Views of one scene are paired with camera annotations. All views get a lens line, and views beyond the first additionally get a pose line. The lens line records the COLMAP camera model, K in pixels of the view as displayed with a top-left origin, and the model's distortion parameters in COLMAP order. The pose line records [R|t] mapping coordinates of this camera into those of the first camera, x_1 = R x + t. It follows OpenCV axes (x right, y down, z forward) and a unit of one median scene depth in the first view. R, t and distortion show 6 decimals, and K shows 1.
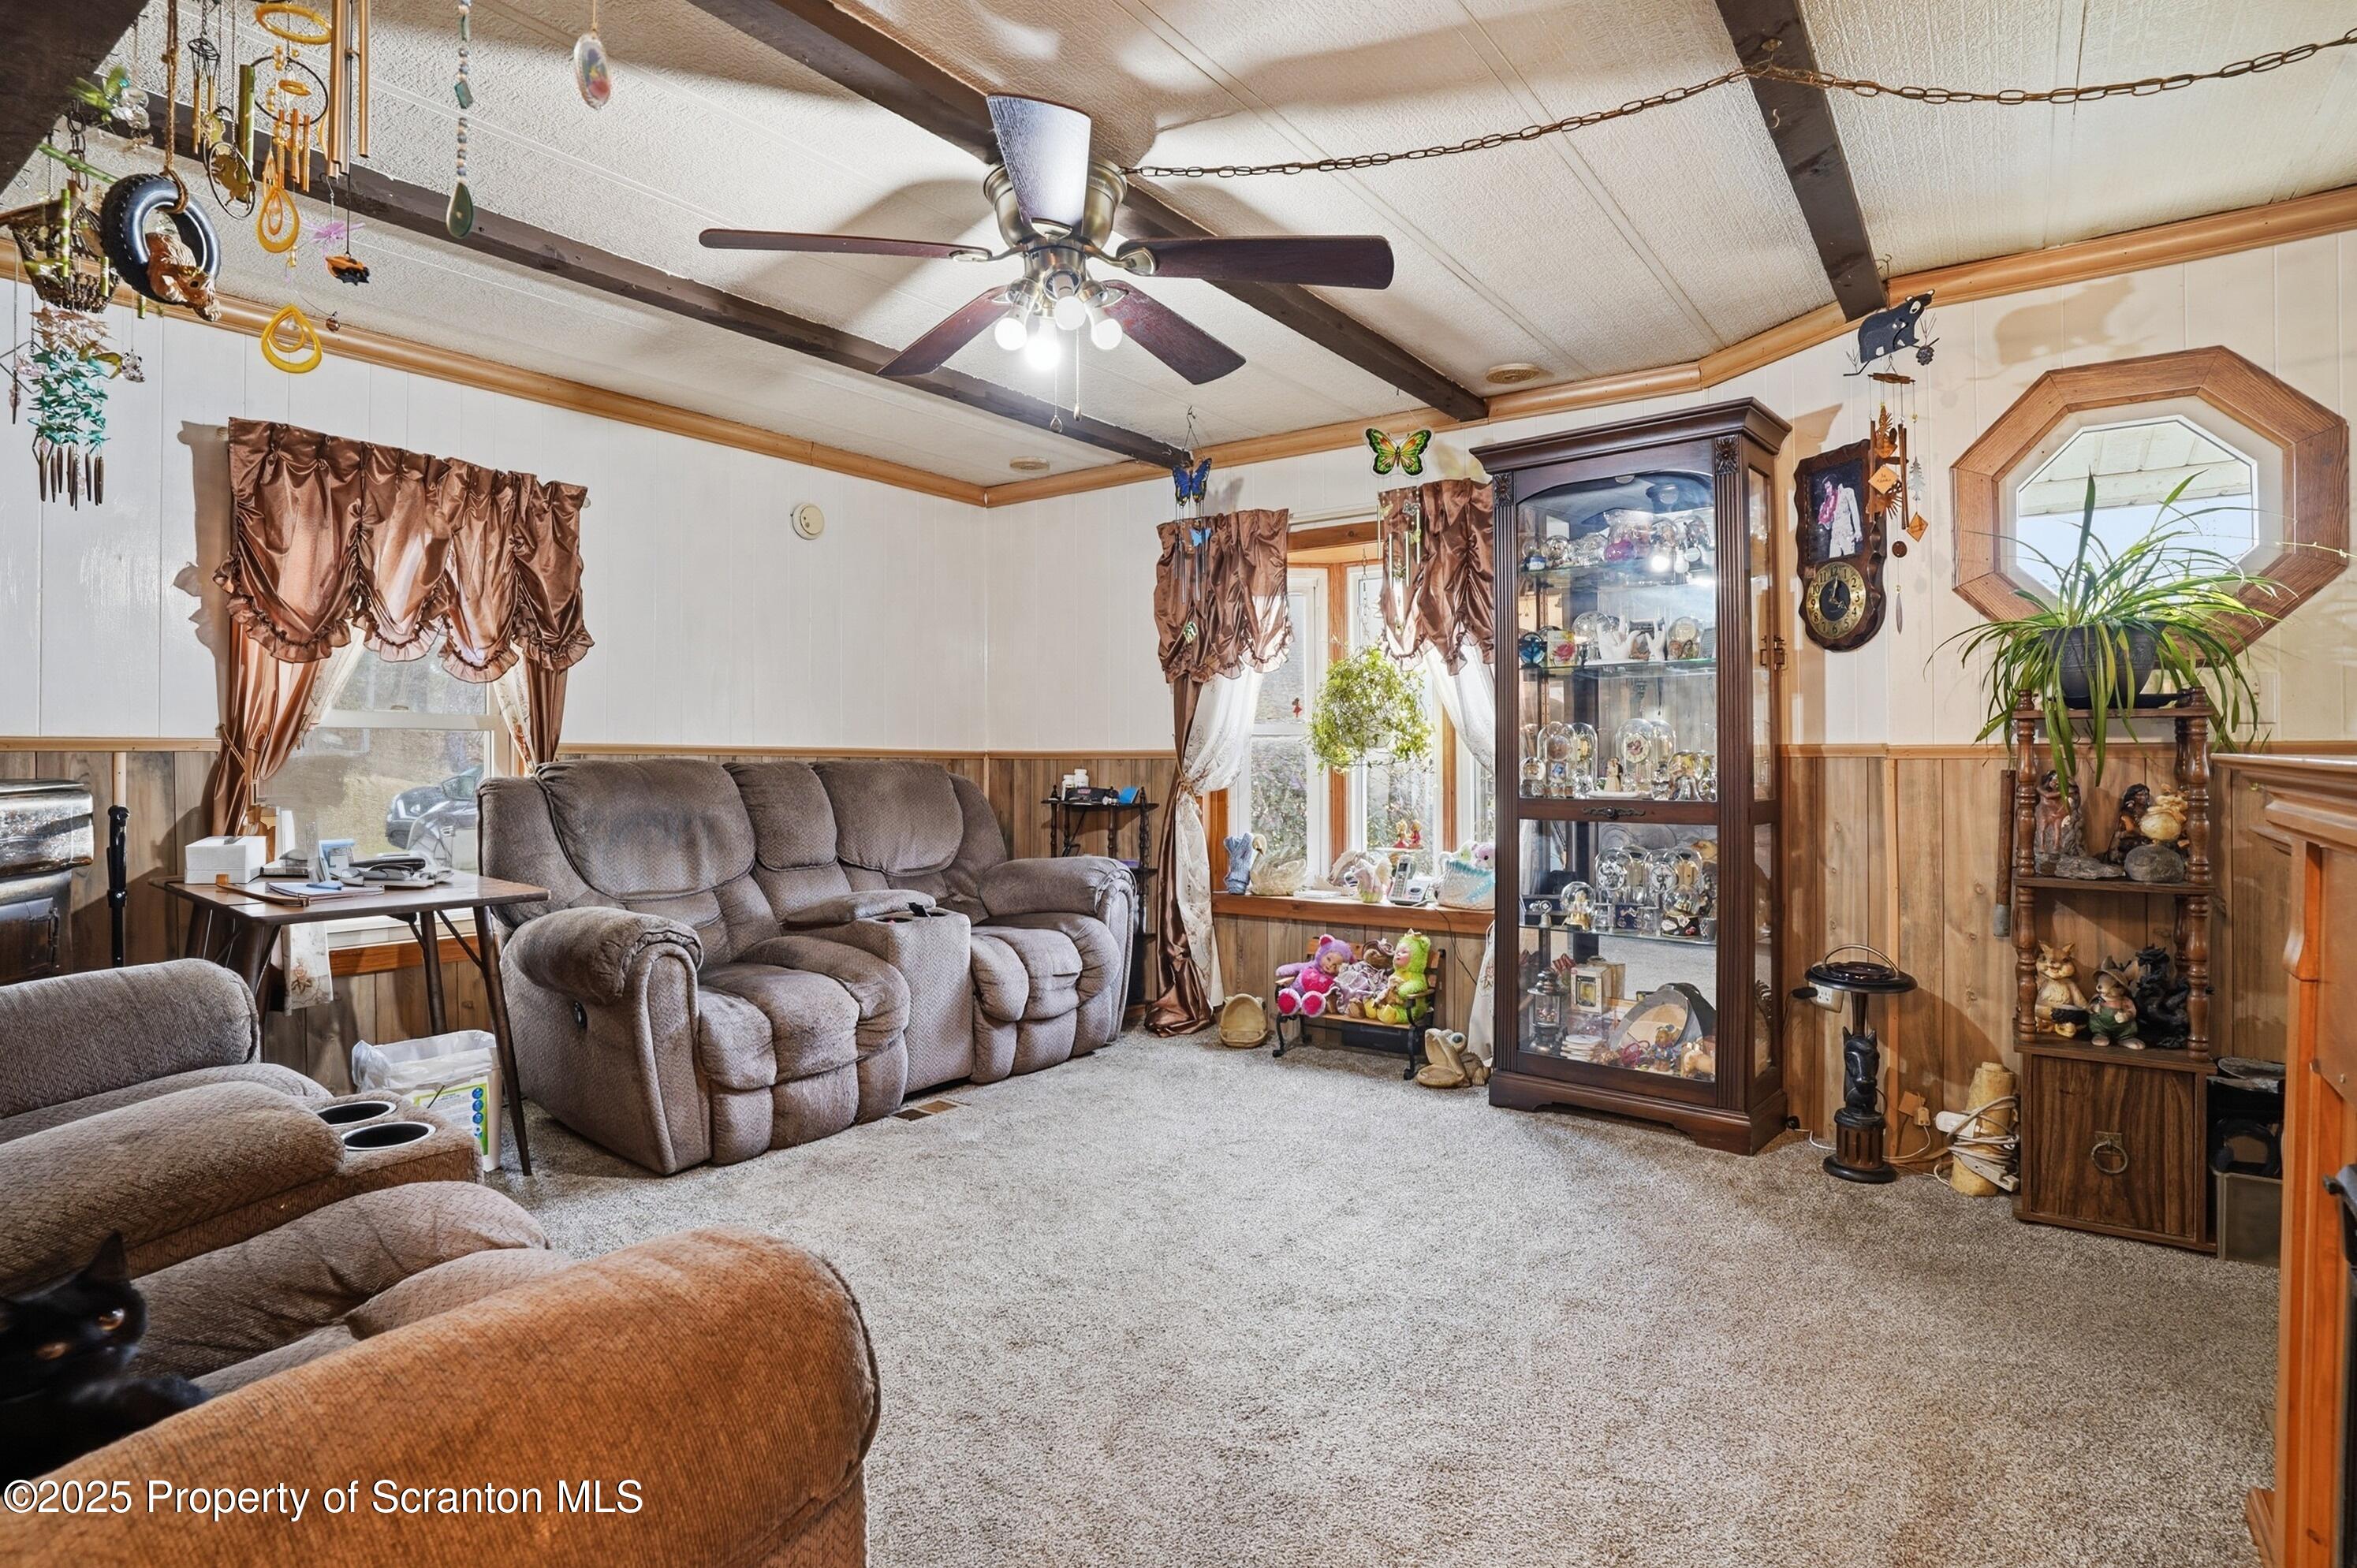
lens RADIAL K [[1190.7, 0, 1174.4], [0, 1190.7, 765.1], [0, 0, 1]] dist [-0.071768, 0.019282]
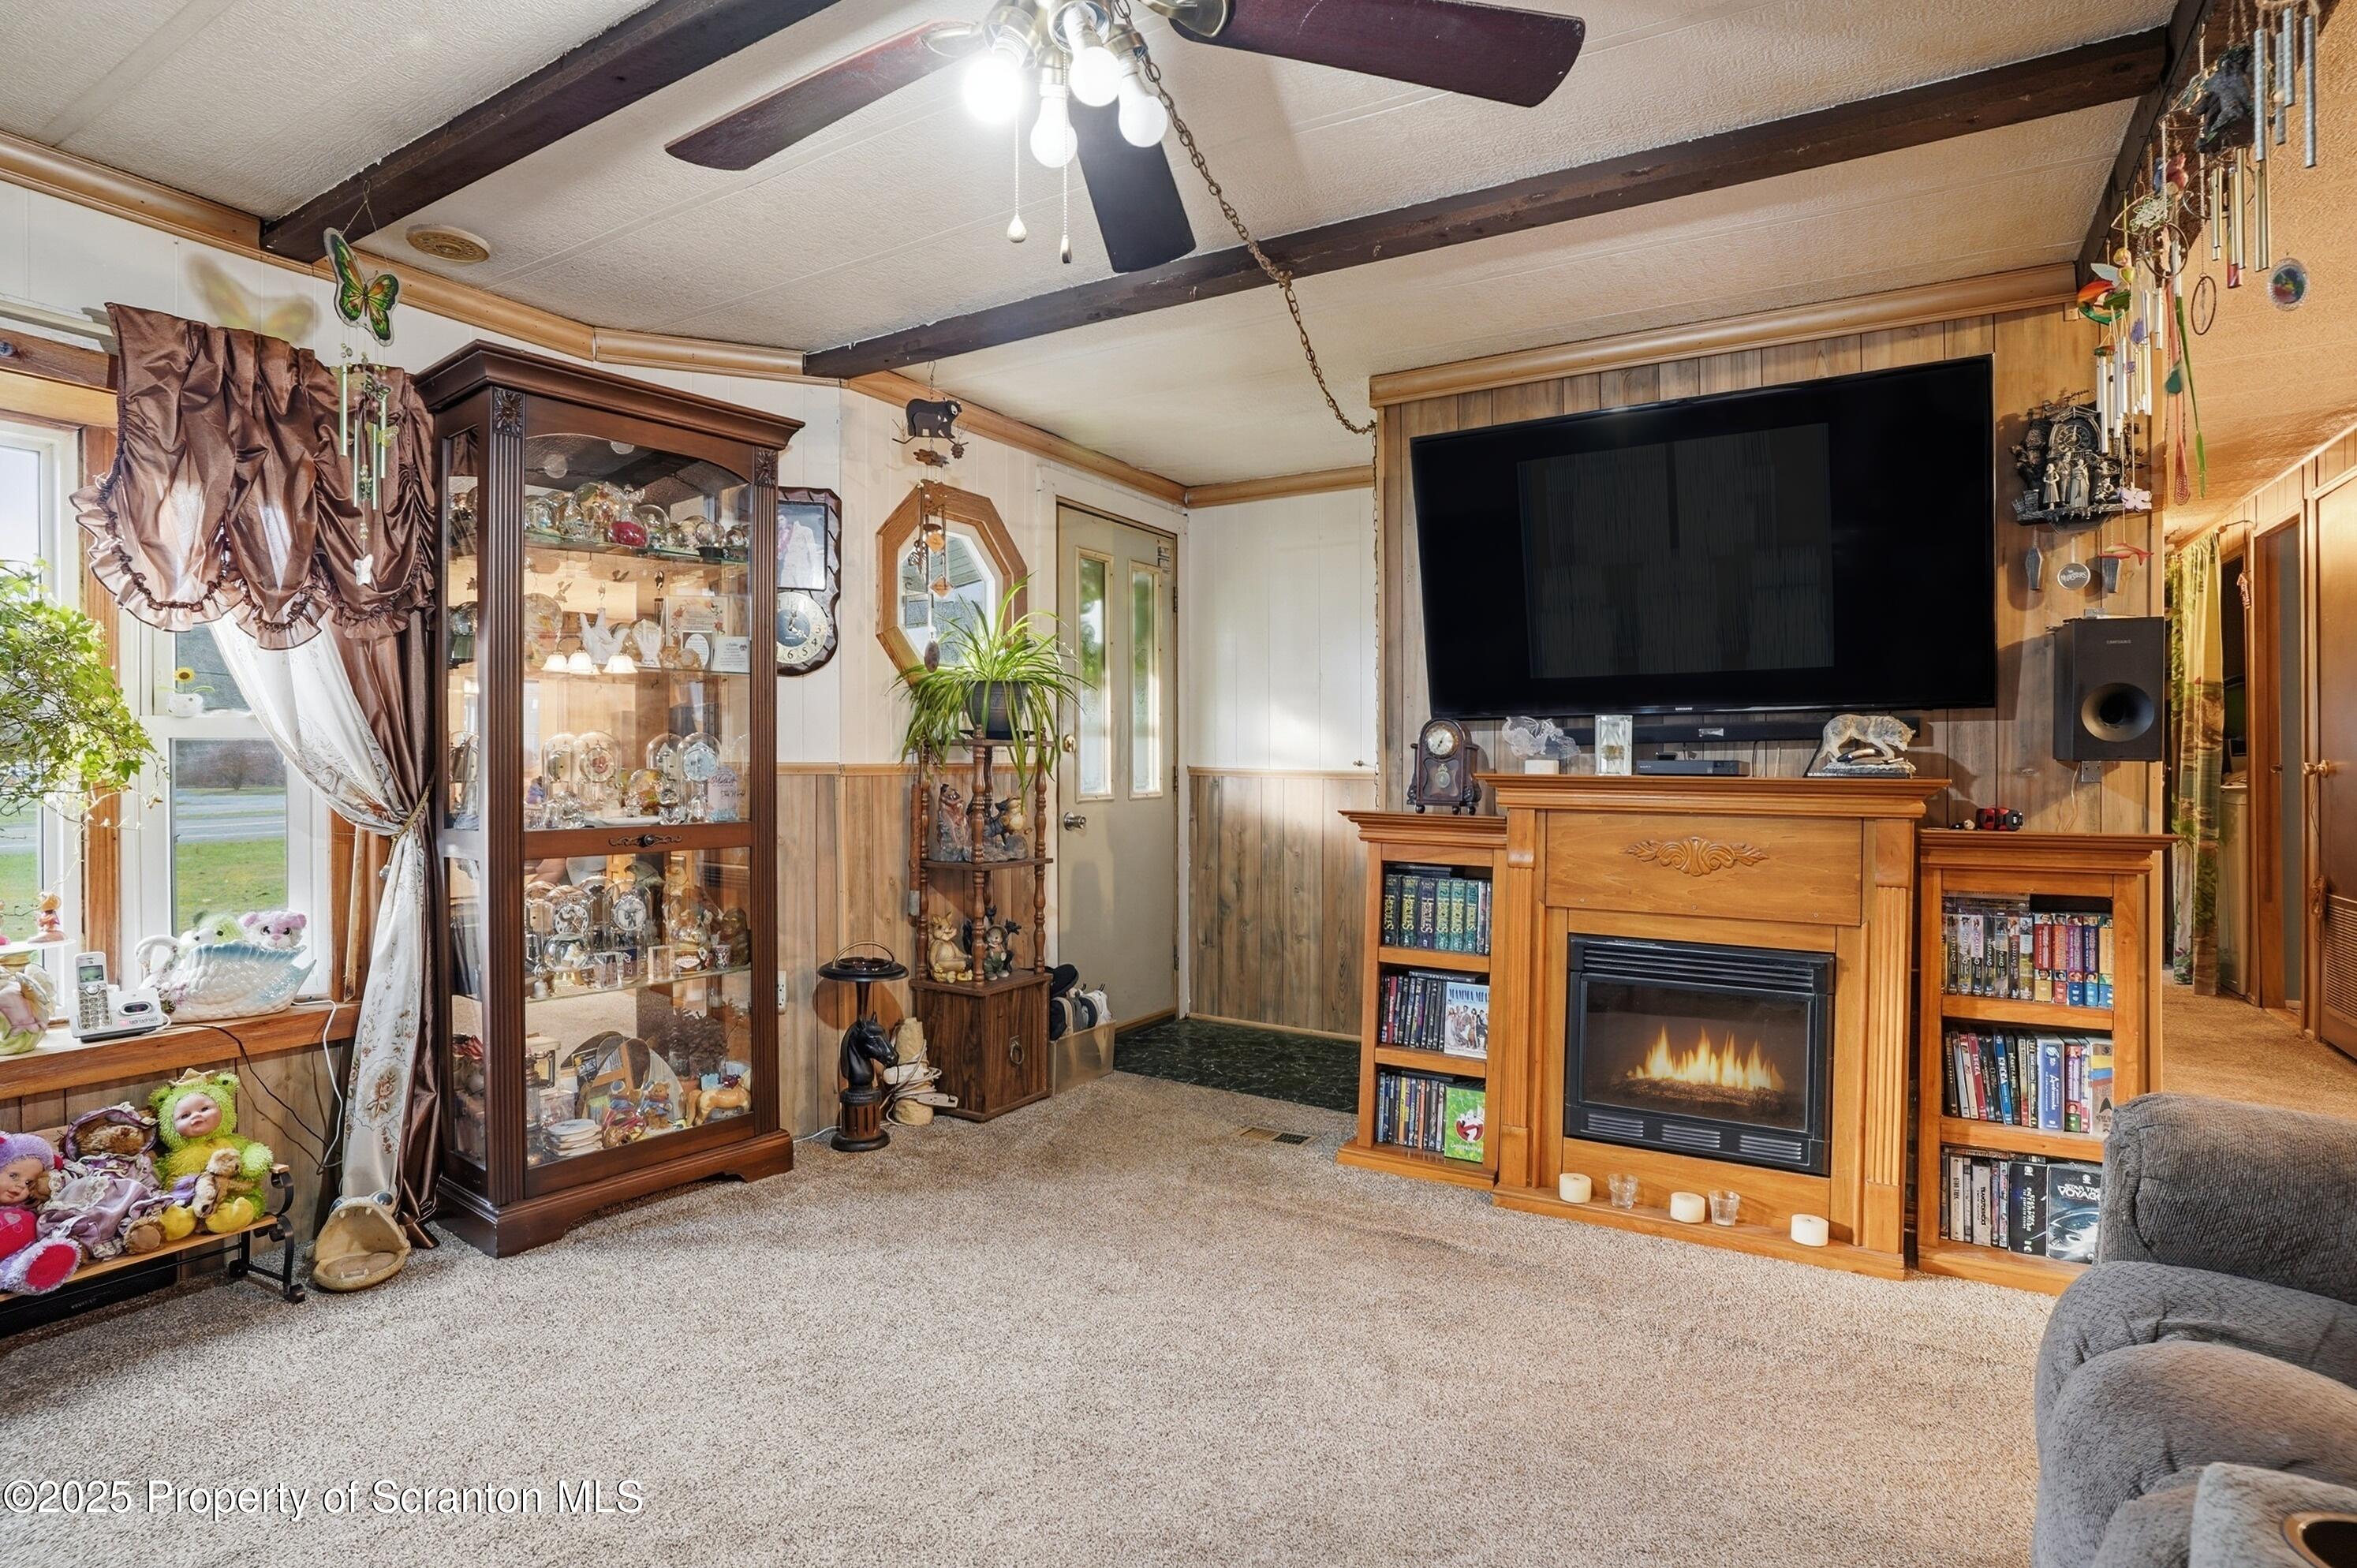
lens RADIAL K [[1190.8, 0, 1174.8], [0, 1190.8, 773.9], [0, 0, 1]] dist [-0.071768, 0.019282]
pose [[-0.081091, -0.008934, 0.996667, -0.575268], [0.004728, 0.999945, 0.009348, -0.017385], [-0.996696, 0.005470, -0.081044, 0.785496]]
